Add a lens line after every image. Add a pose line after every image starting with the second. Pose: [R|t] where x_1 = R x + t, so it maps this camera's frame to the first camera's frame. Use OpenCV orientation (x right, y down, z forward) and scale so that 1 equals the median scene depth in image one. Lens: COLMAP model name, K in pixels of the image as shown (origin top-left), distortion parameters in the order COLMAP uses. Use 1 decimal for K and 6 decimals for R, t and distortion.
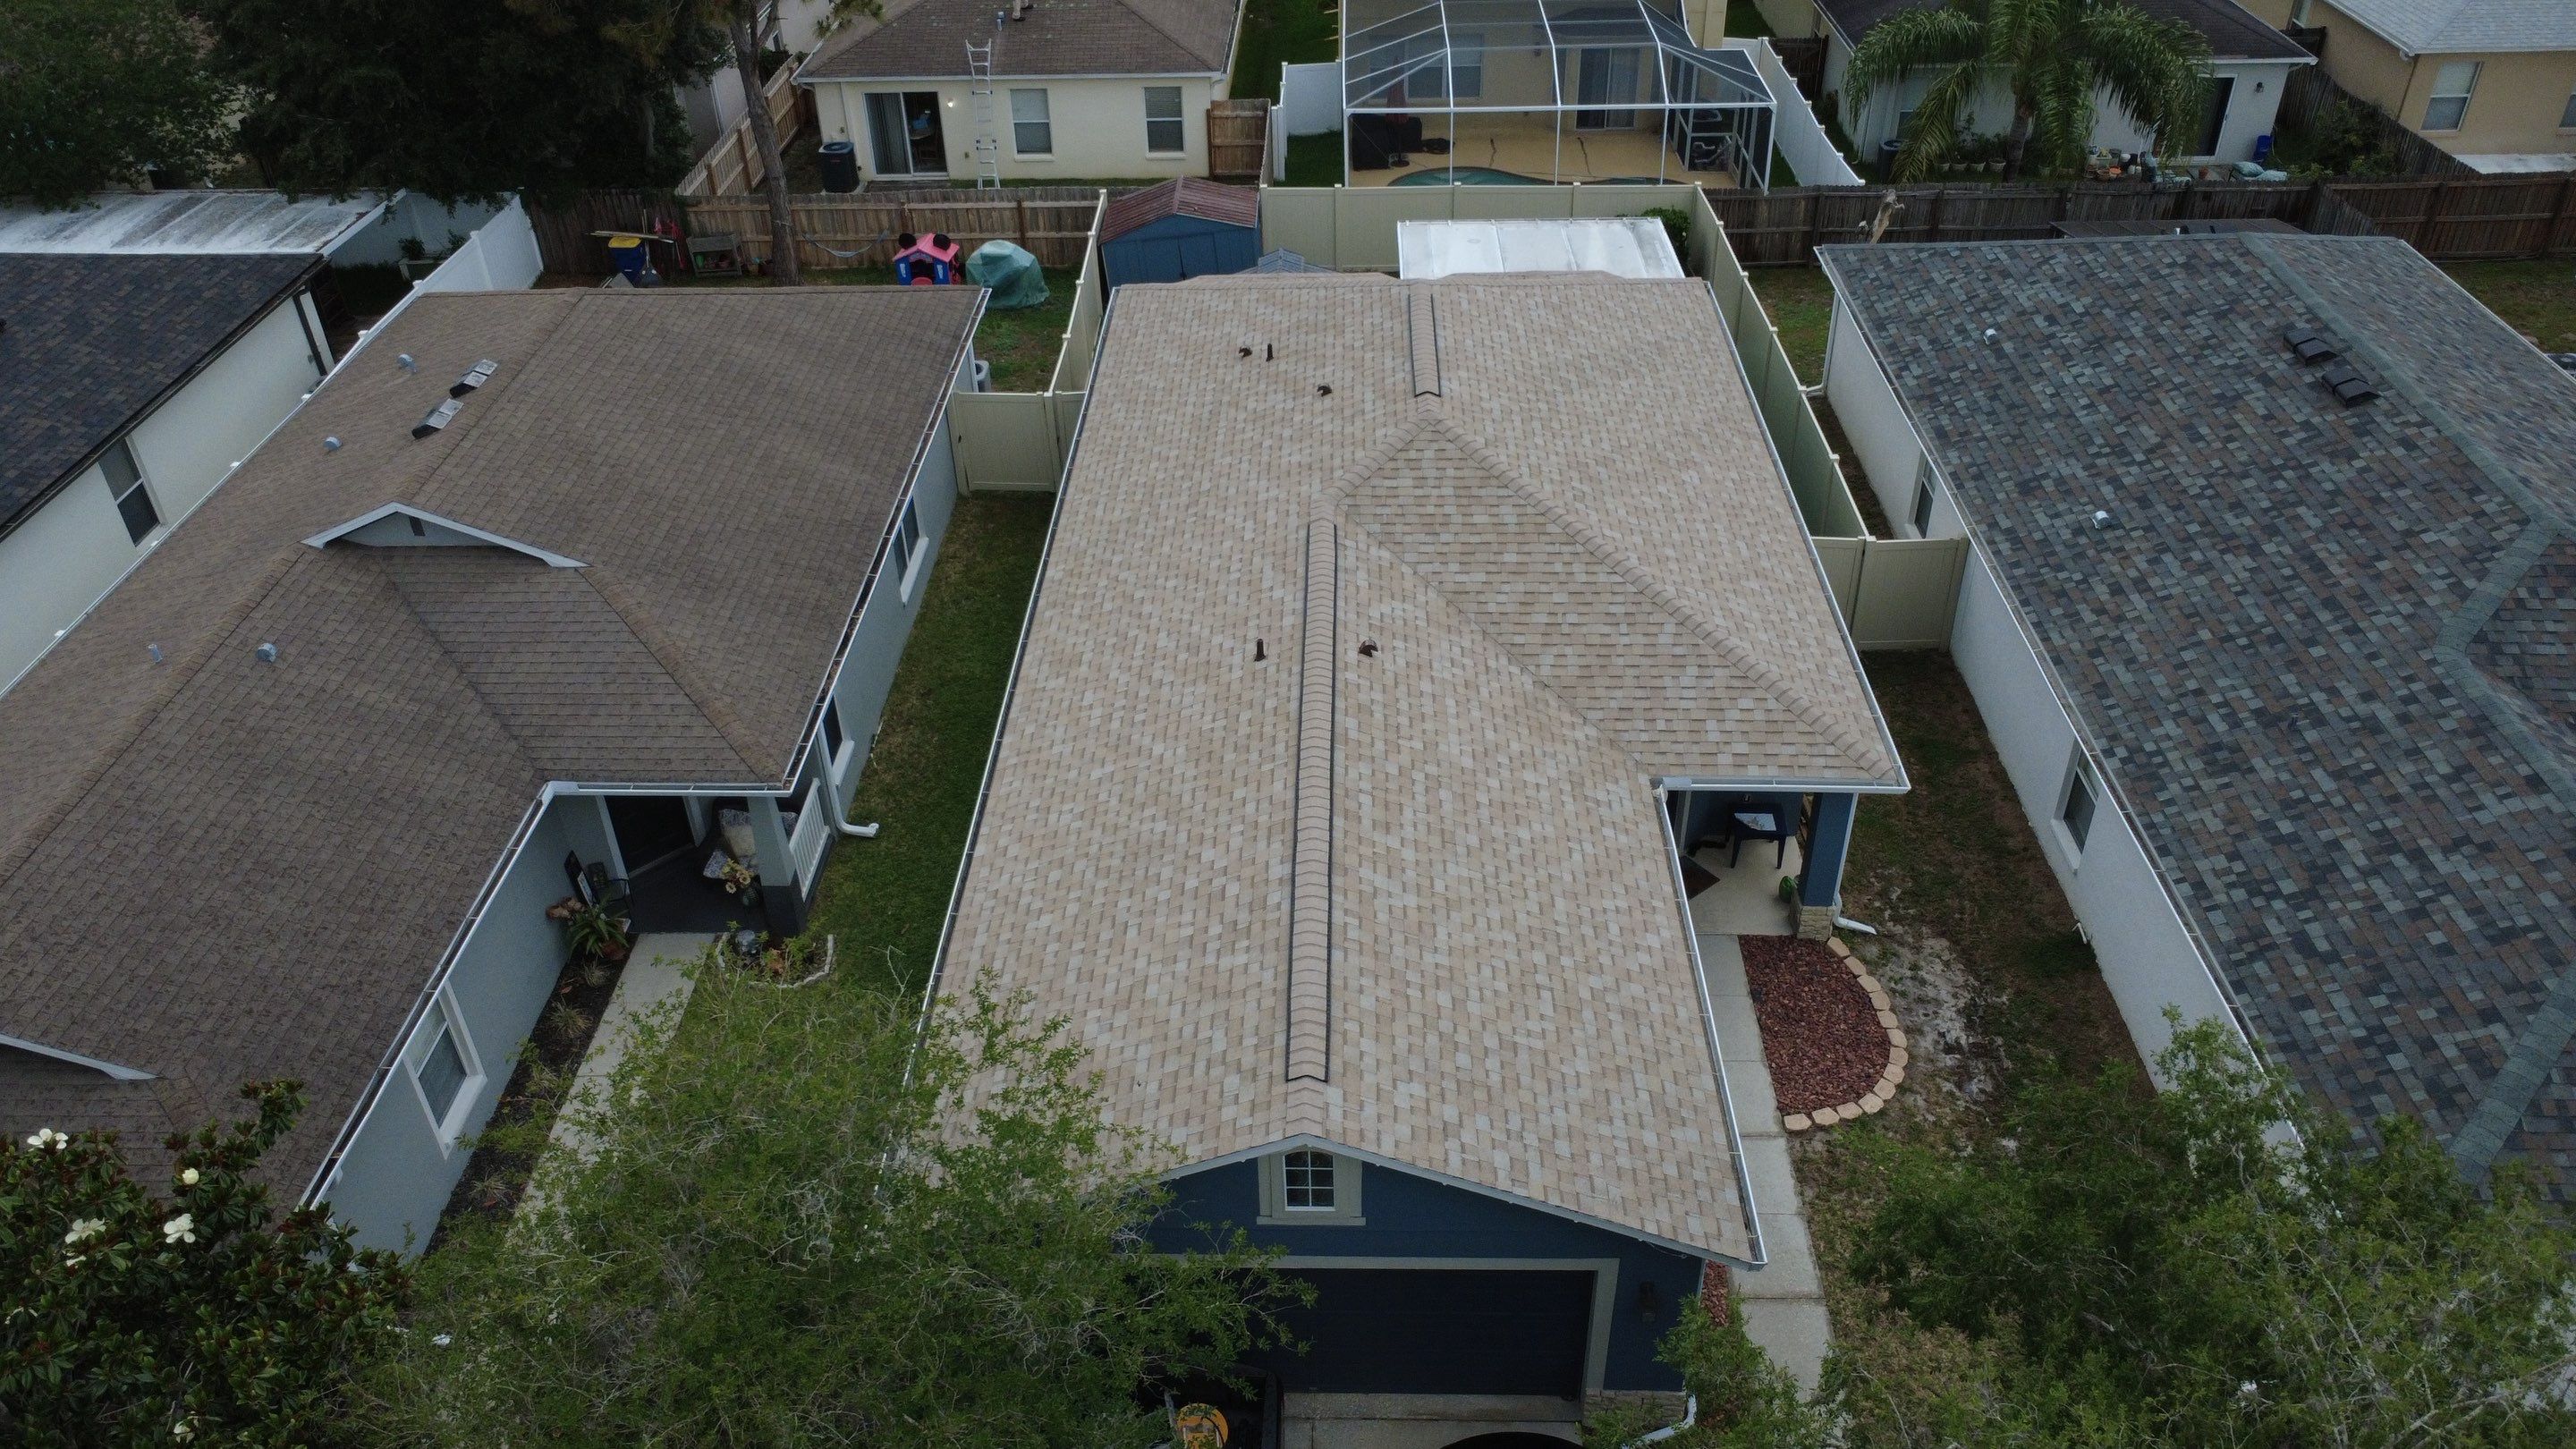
lens RADIAL K [[1877.7, 0, 1285.9], [0, 1877.7, 711.8], [0, 0, 1]] dist [0.002952, -0.002266]
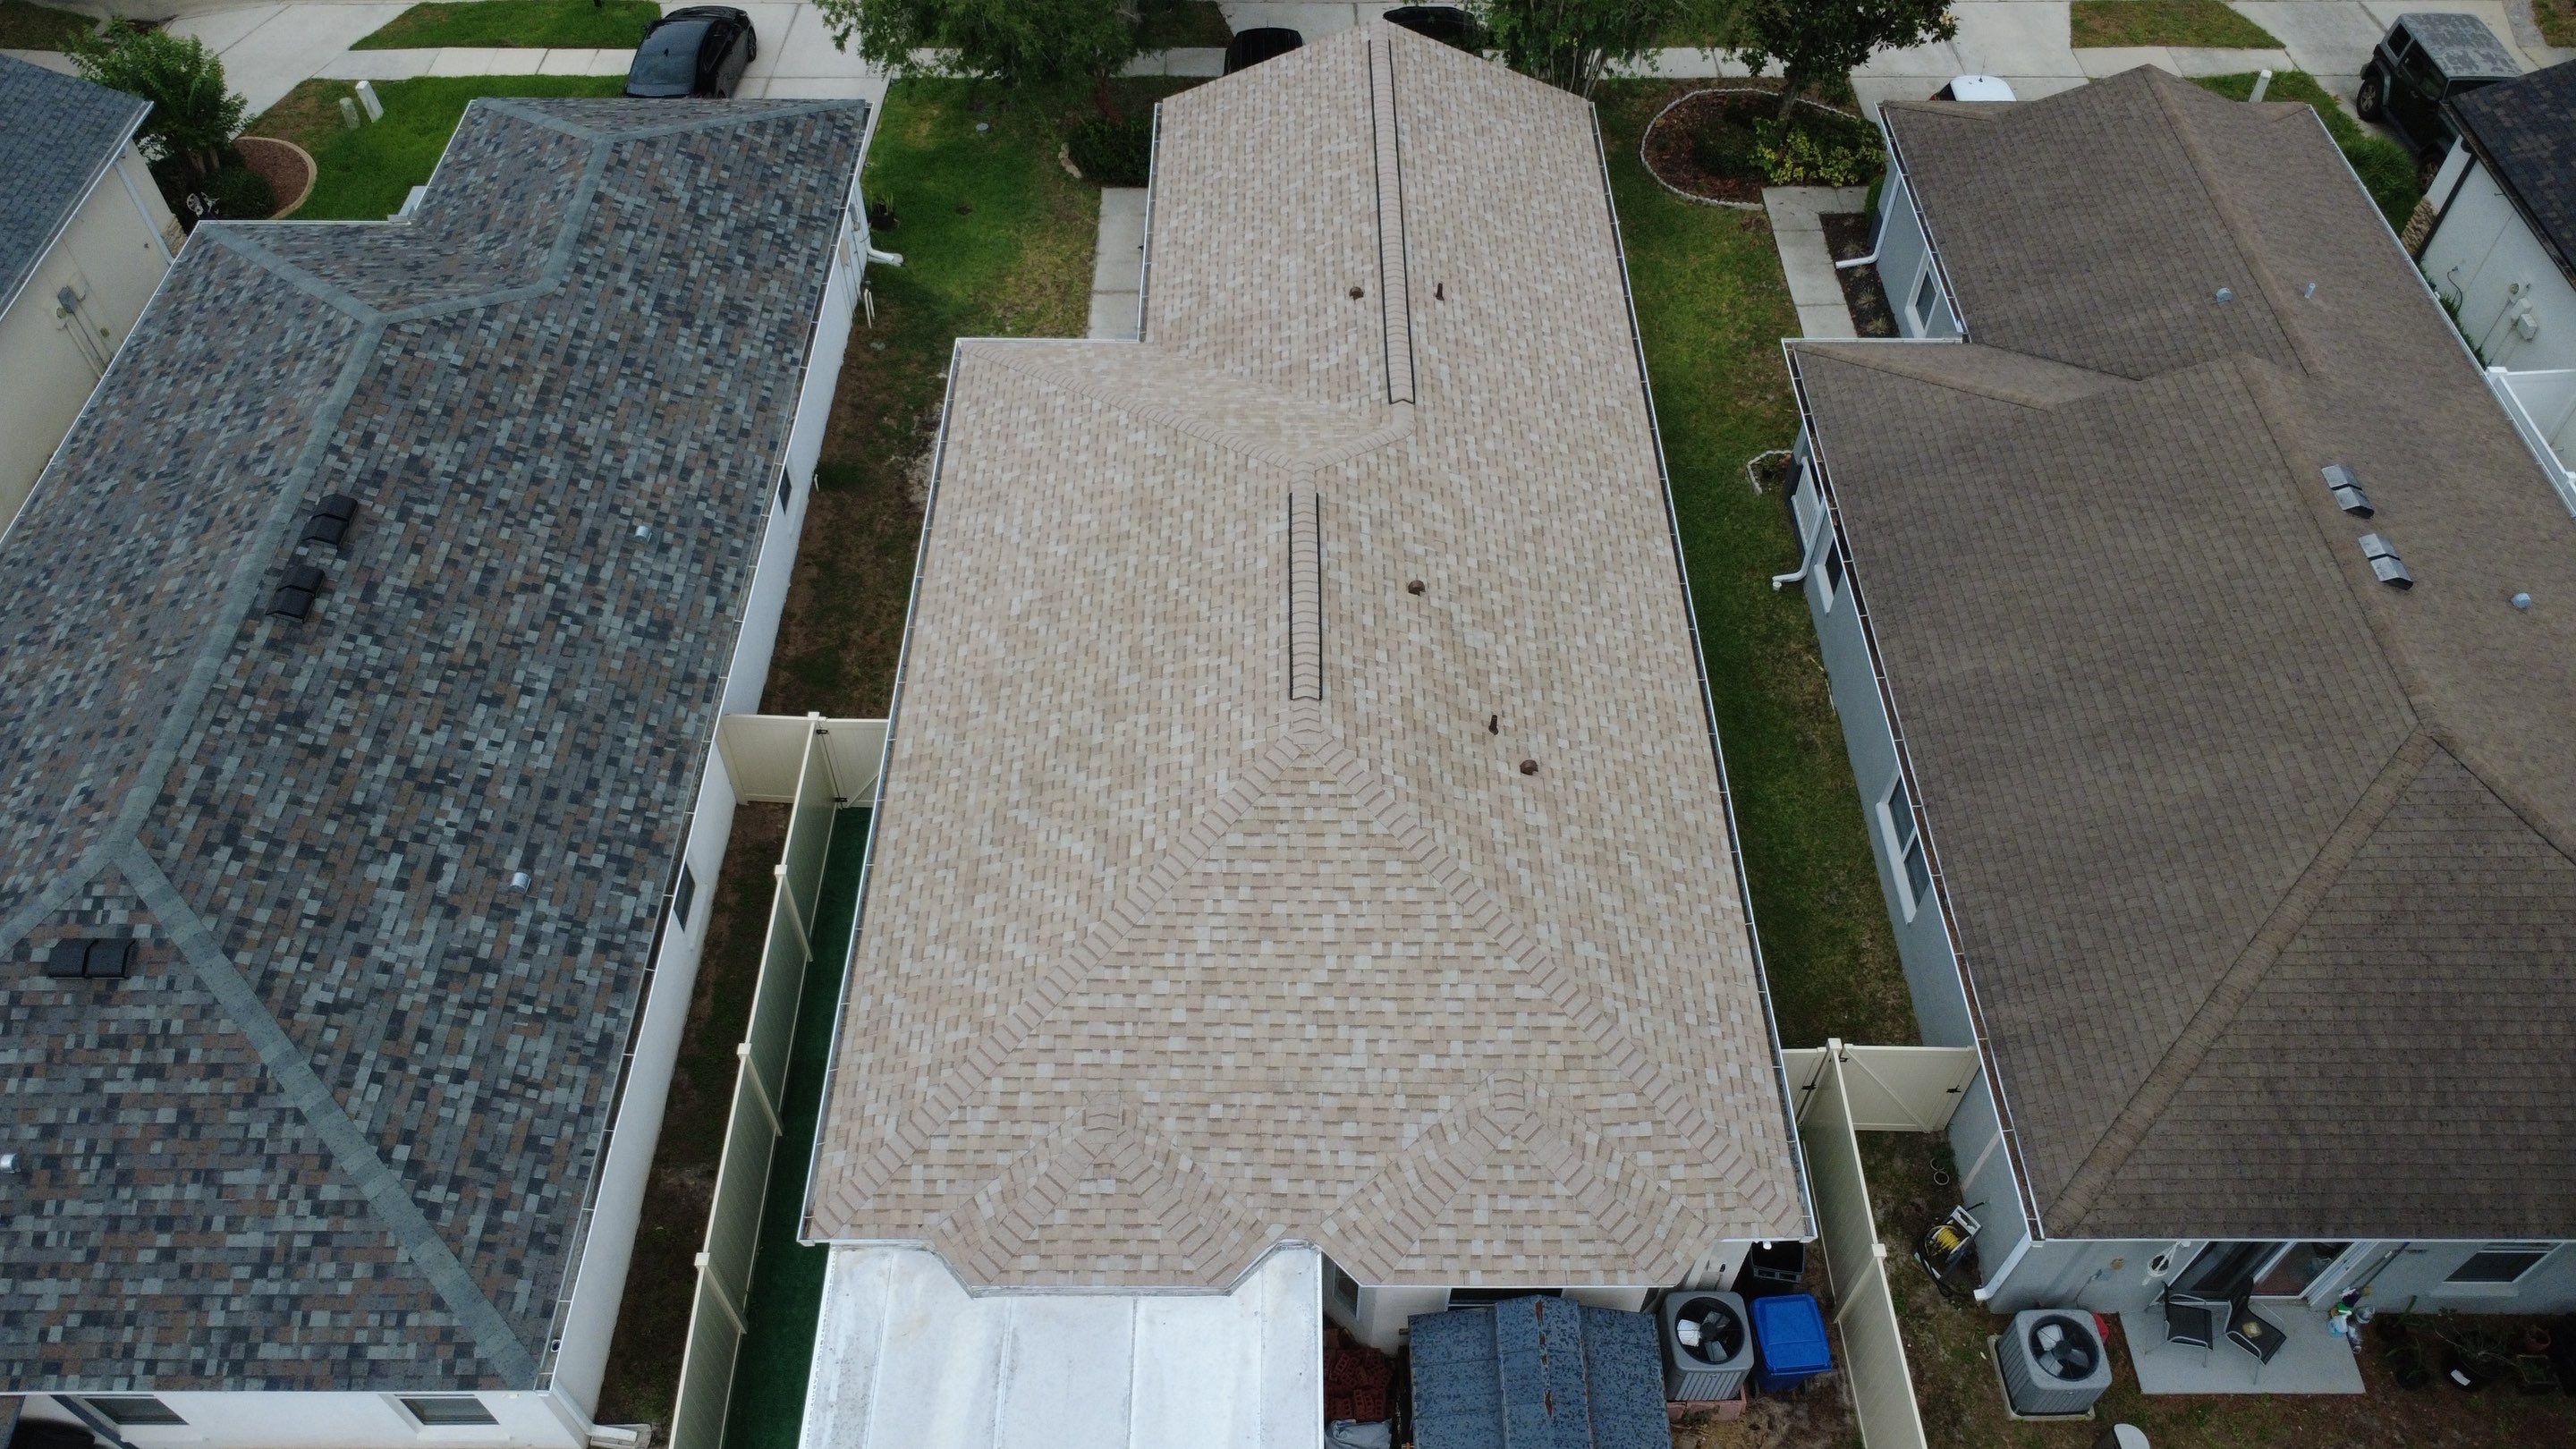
lens RADIAL K [[1877.7, 0, 1284.1], [0, 1877.7, 719.2], [0, 0, 1]] dist [0.002952, -0.002266]
pose [[-0.999337, 0.036057, -0.005125, 0.103422], [-0.001825, 0.090985, 0.995851, -1.207350], [0.036373, 0.995199, -0.090858, 1.311244]]
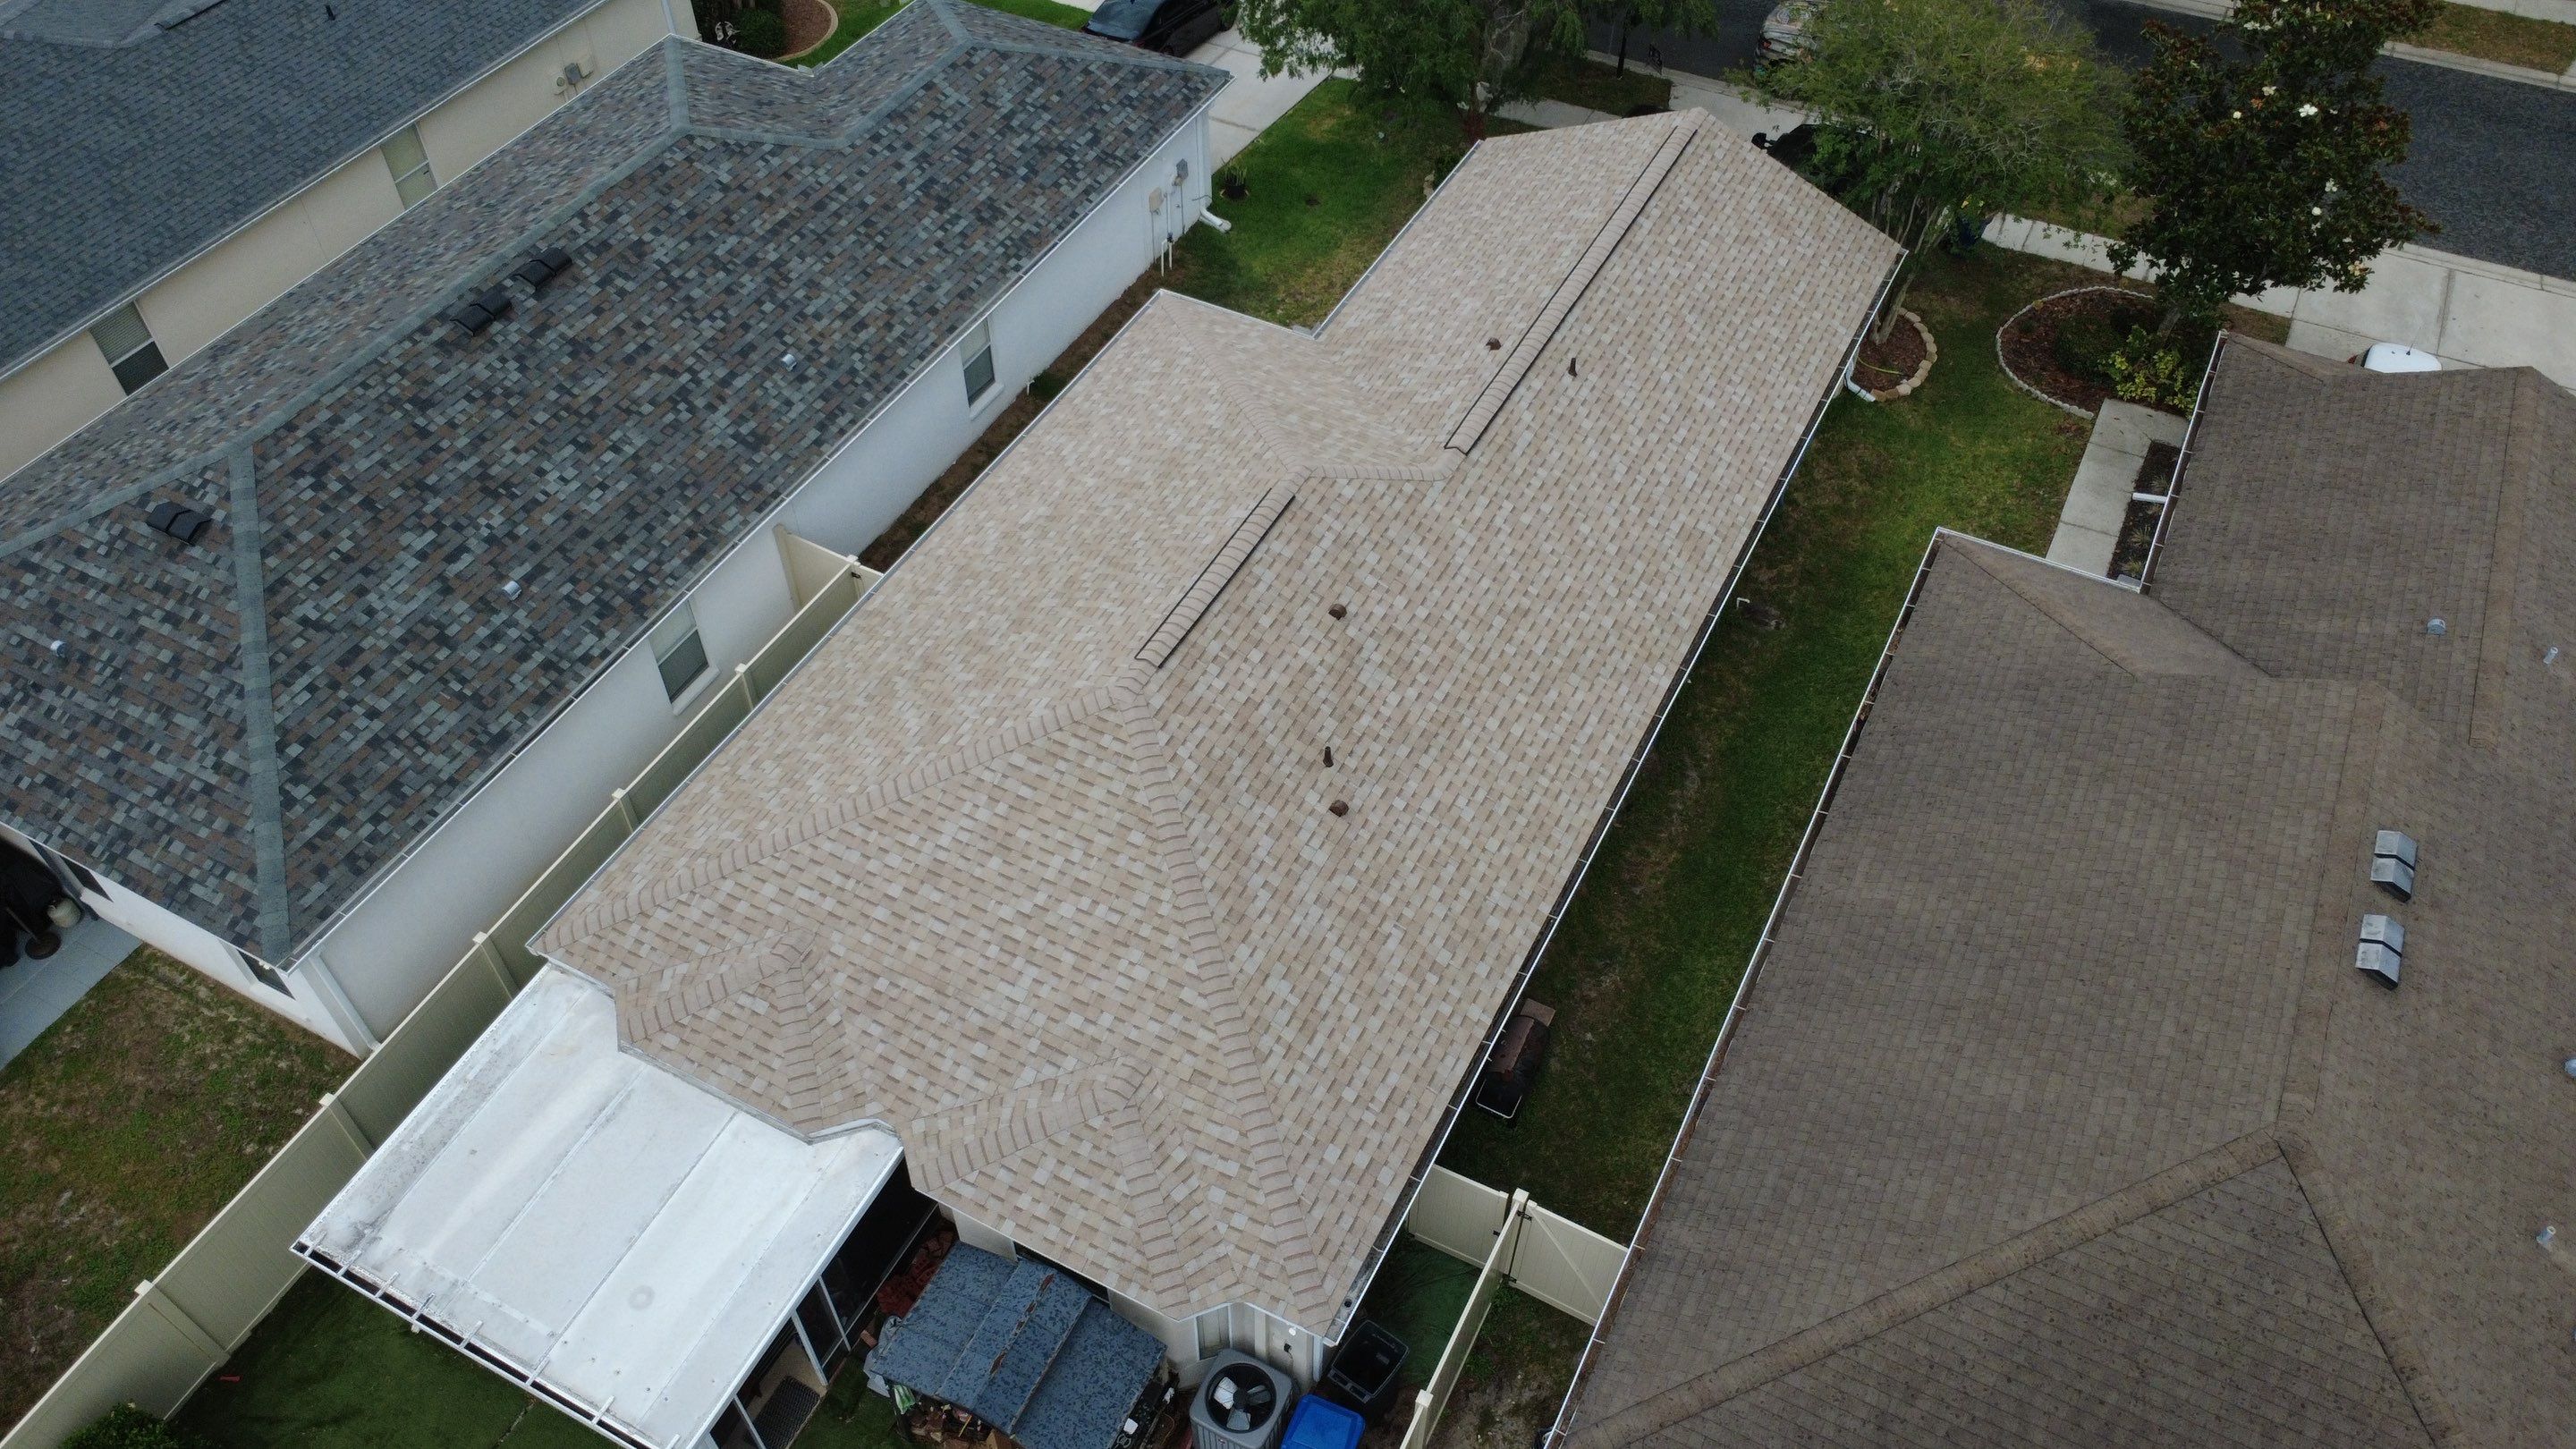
lens RADIAL K [[1877.7, 0, 1283.8], [0, 1877.7, 718.3], [0, 0, 1]] dist [0.002952, -0.002266]
pose [[-0.899221, -0.303774, 0.314838, -0.289068], [0.271294, 0.177388, 0.946009, -1.161295], [-0.343222, 0.936085, -0.077099, 1.293305]]
